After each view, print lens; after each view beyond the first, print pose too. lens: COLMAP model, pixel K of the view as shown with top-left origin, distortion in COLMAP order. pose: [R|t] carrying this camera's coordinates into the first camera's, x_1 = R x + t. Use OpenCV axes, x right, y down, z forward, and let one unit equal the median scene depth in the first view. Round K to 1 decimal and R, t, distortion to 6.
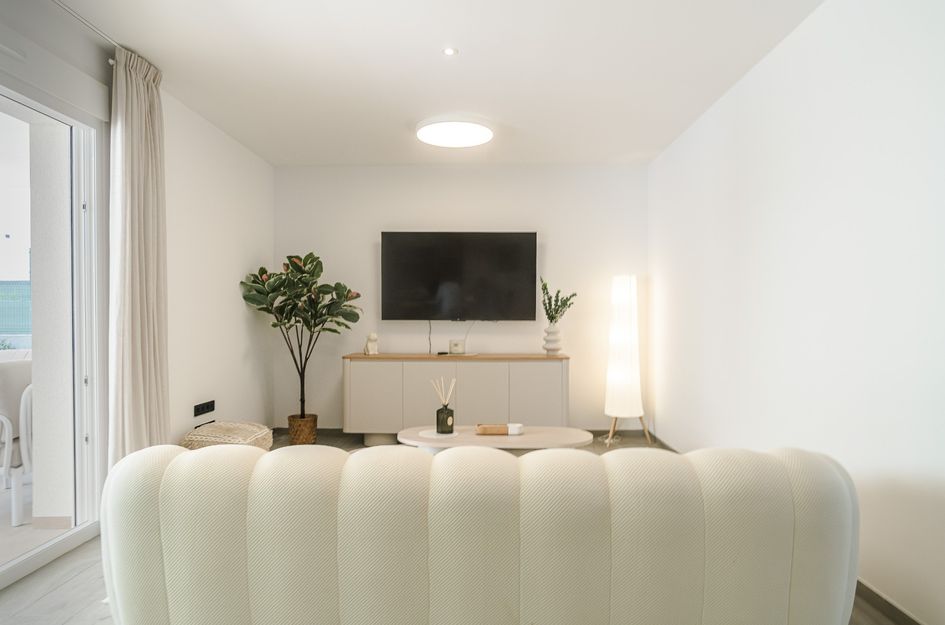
lens RADIAL K [[559.6, 0, 472.5], [0, 559.6, 312.5], [0, 0, 1]] dist [-0.002659, -0.000242]
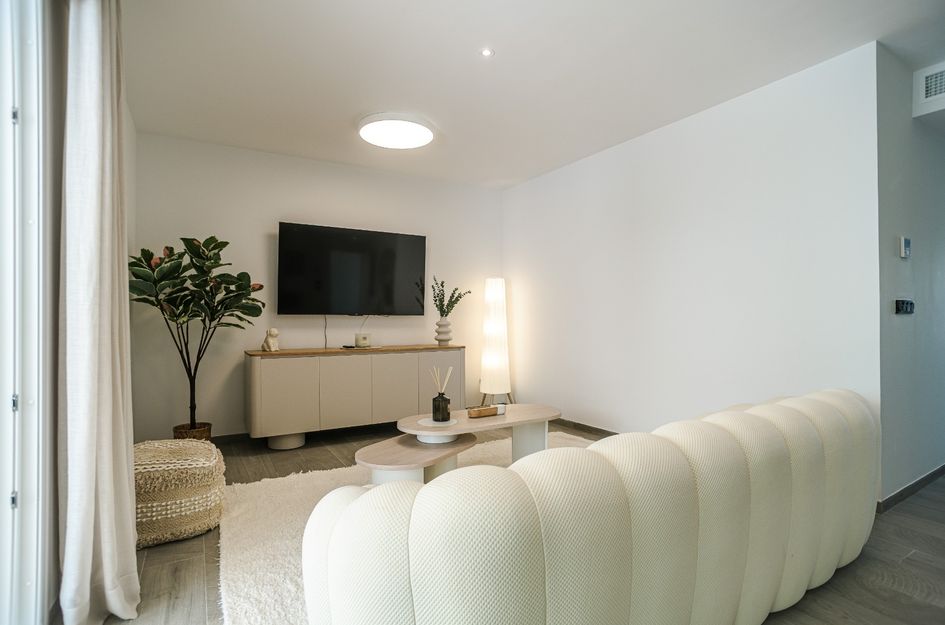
lens RADIAL K [[469.5, 0, 449.3], [0, 469.5, 313.2], [0, 0, 1]] dist [-0.023569, 0.000519]
pose [[0.854076, 0.002064, 0.520144, -0.340544], [0.002045, 0.999971, -0.007327, 0.018319], [-0.520144, 0.007322, 0.854047, 0.181192]]
